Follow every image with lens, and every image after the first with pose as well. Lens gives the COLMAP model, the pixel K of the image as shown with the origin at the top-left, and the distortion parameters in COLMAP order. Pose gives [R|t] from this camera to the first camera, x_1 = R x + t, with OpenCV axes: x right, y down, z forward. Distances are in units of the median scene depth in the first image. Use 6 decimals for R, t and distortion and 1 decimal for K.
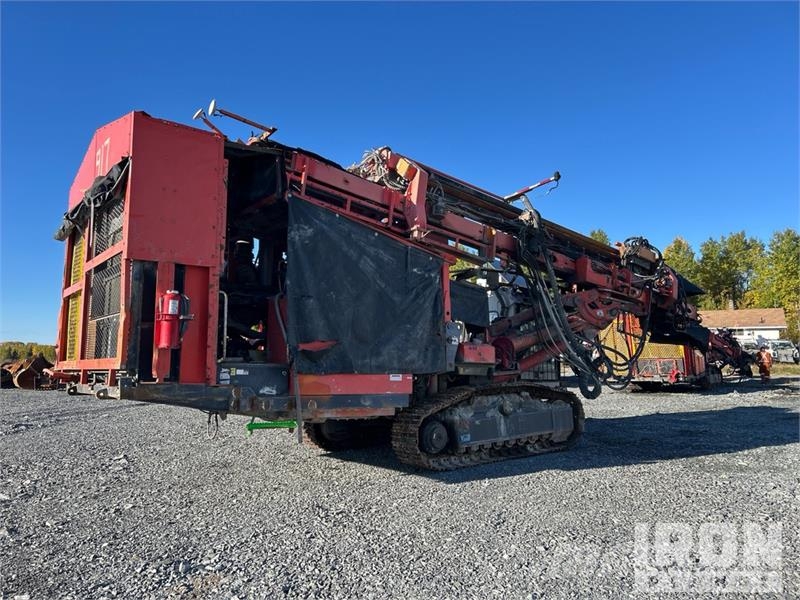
lens RADIAL K [[593.7, 0, 416.9], [0, 593.7, 301.4], [0, 0, 1]] dist [0.071528, -0.071866]
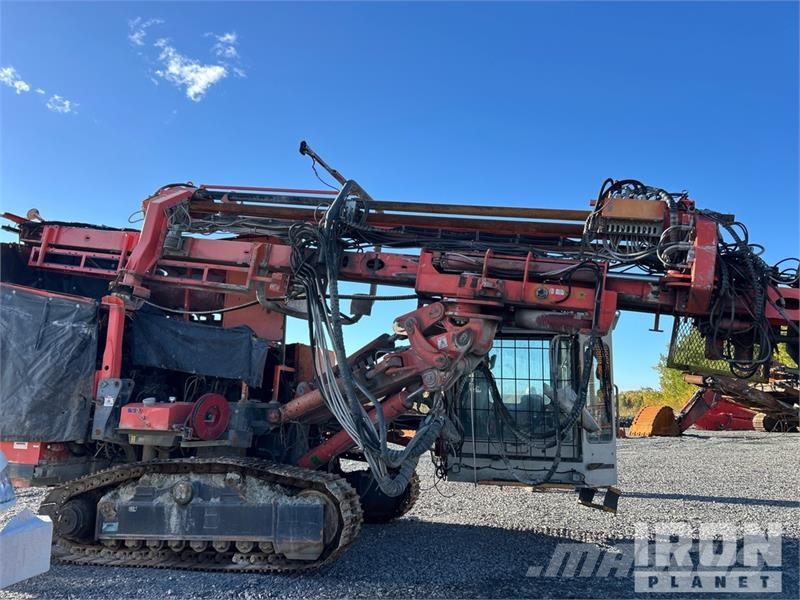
lens RADIAL K [[593.7, 0, 416.9], [0, 593.7, 301.4], [0, 0, 1]] dist [0.071528, -0.071866]
pose [[0.618379, -0.140269, -0.773260, 0.970263], [0.080158, 0.990069, -0.115495, 0.059287], [0.781781, 0.009437, 0.623482, 0.810305]]
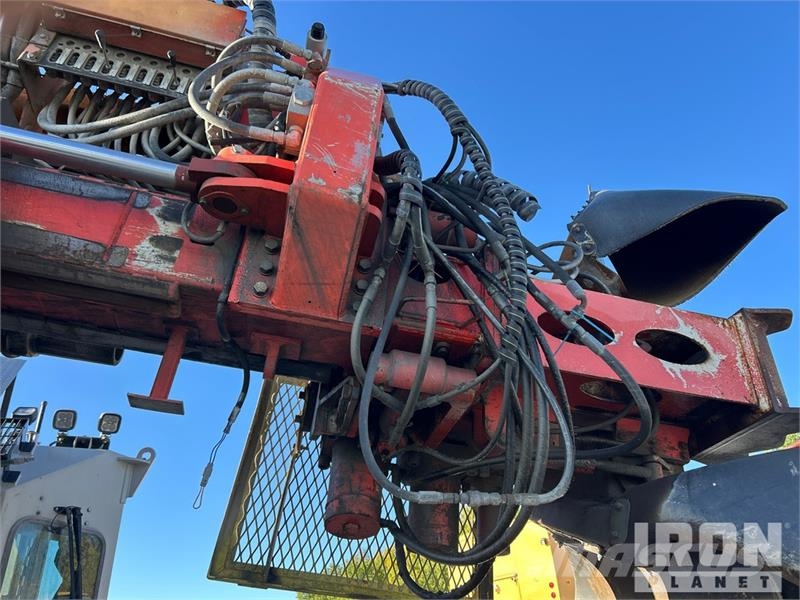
lens RADIAL K [[593.7, 0, 416.9], [0, 593.7, 301.4], [0, 0, 1]] dist [0.071528, -0.071866]
pose [[0.937926, -0.234457, -0.255589, 0.706337], [0.117065, 0.907668, -0.403031, 0.089348], [0.326484, 0.348093, 0.878772, 1.354440]]
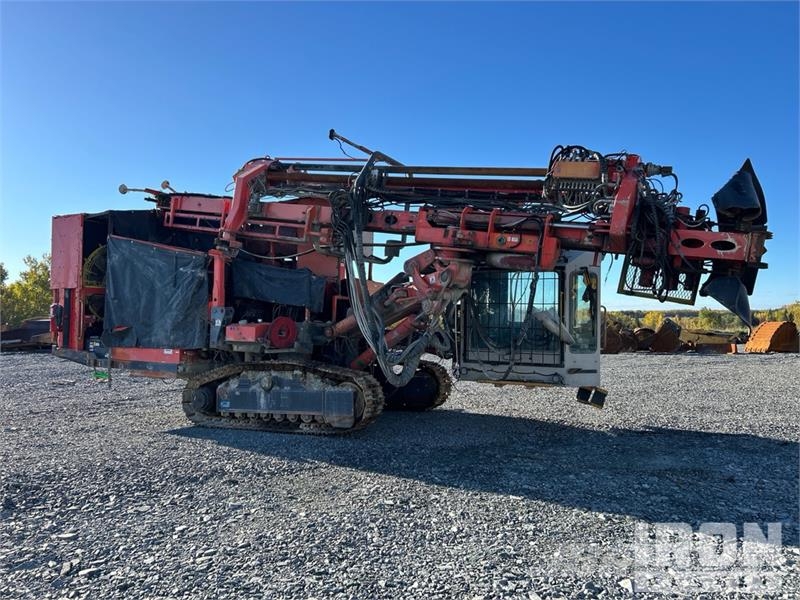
lens RADIAL K [[593.7, 0, 416.9], [0, 593.7, 301.4], [0, 0, 1]] dist [0.071528, -0.071866]
pose [[0.436491, -0.041326, -0.898759, 1.302673], [0.096756, 0.995307, 0.001226, 0.060874], [0.894491, -0.087496, 0.438442, 0.830066]]
